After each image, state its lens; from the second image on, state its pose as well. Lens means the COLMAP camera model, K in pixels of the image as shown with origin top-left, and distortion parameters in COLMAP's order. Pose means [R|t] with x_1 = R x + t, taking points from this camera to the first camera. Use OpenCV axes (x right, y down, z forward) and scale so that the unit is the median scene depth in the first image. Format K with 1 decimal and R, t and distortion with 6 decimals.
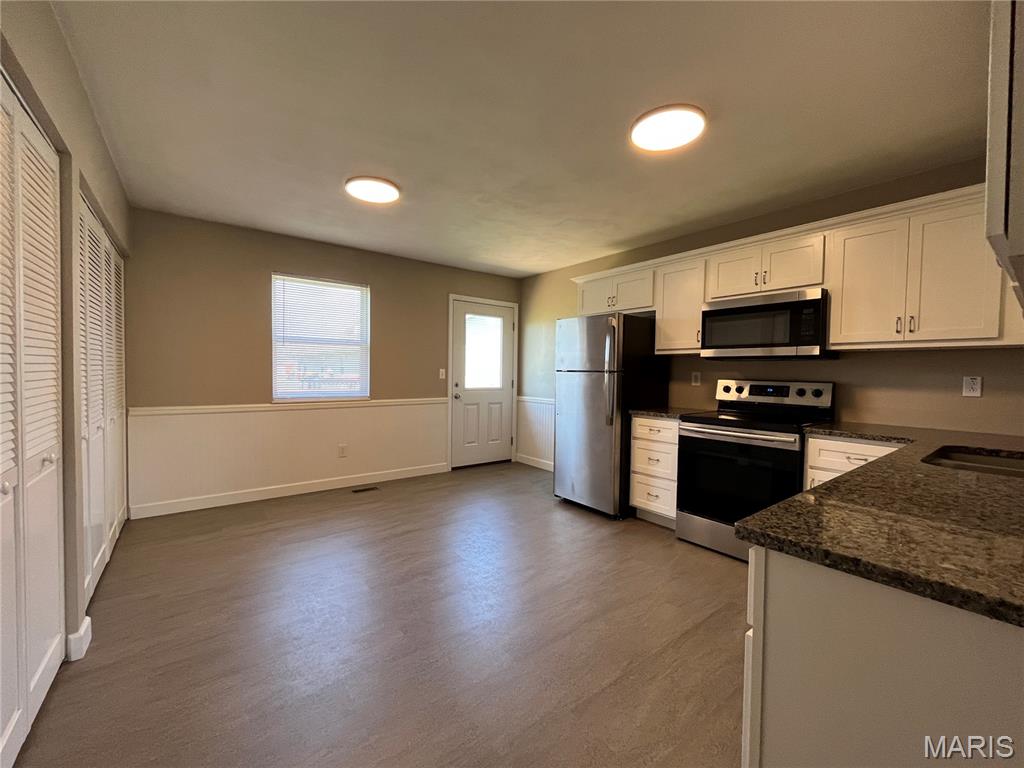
lens RADIAL K [[414.1, 0, 510.8], [0, 414.1, 385.6], [0, 0, 1]] dist [-0.001565, 0.000237]
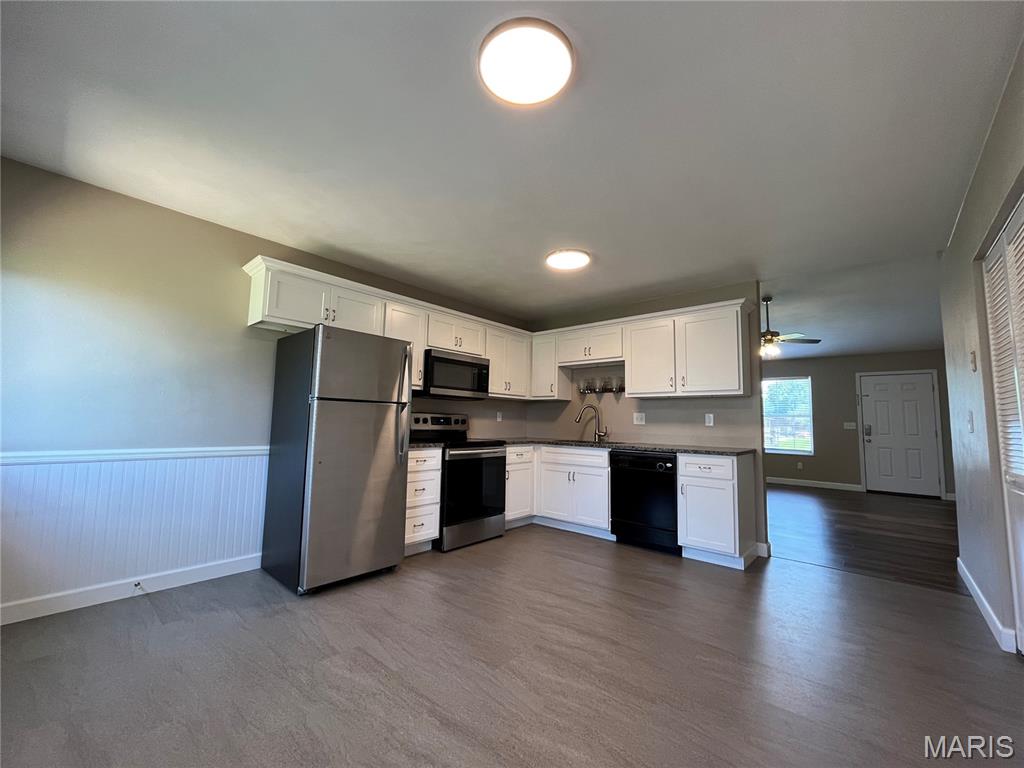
lens RADIAL K [[414.1, 0, 509.6], [0, 414.1, 384.8], [0, 0, 1]] dist [-0.001565, 0.000237]
pose [[-0.192434, 0.069641, 0.978836, -0.764513], [0.007631, 0.997555, -0.069472, -0.010208], [-0.981280, -0.005900, -0.192495, 1.028067]]
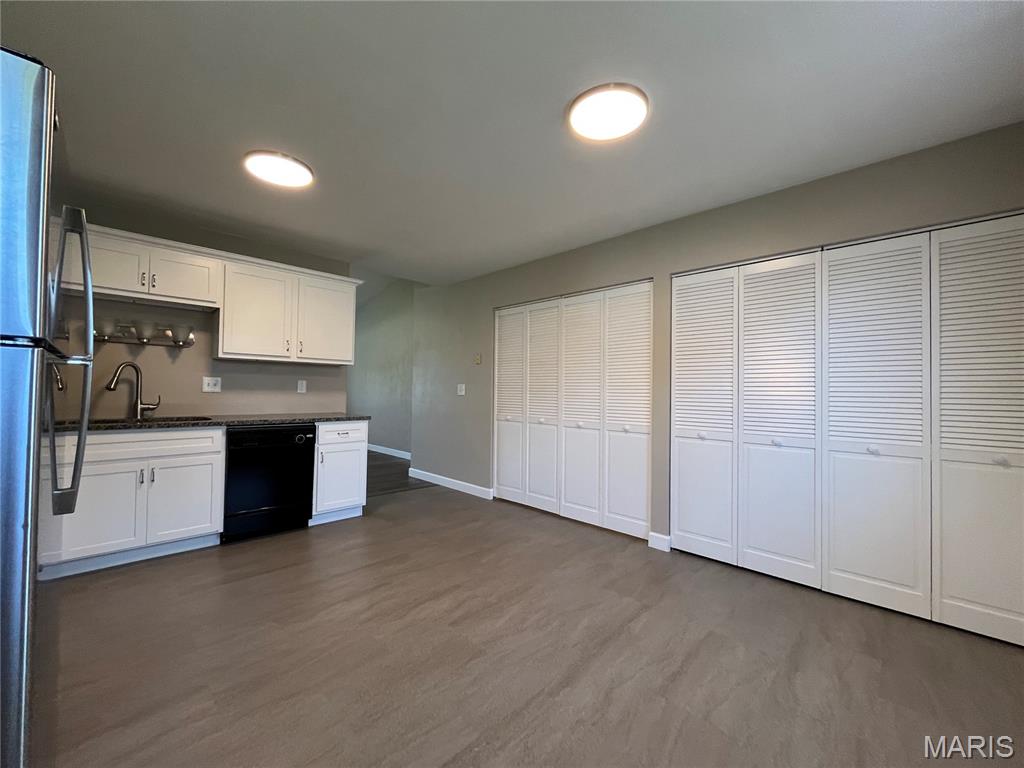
lens RADIAL K [[414.1, 0, 516.2], [0, 414.1, 376.5], [0, 0, 1]] dist [-0.001565, 0.000237]
pose [[-0.990226, -0.033501, -0.135391, 0.433978], [-0.031905, 0.999394, -0.013940, -0.030177], [0.135776, -0.009484, -0.990694, 1.902947]]
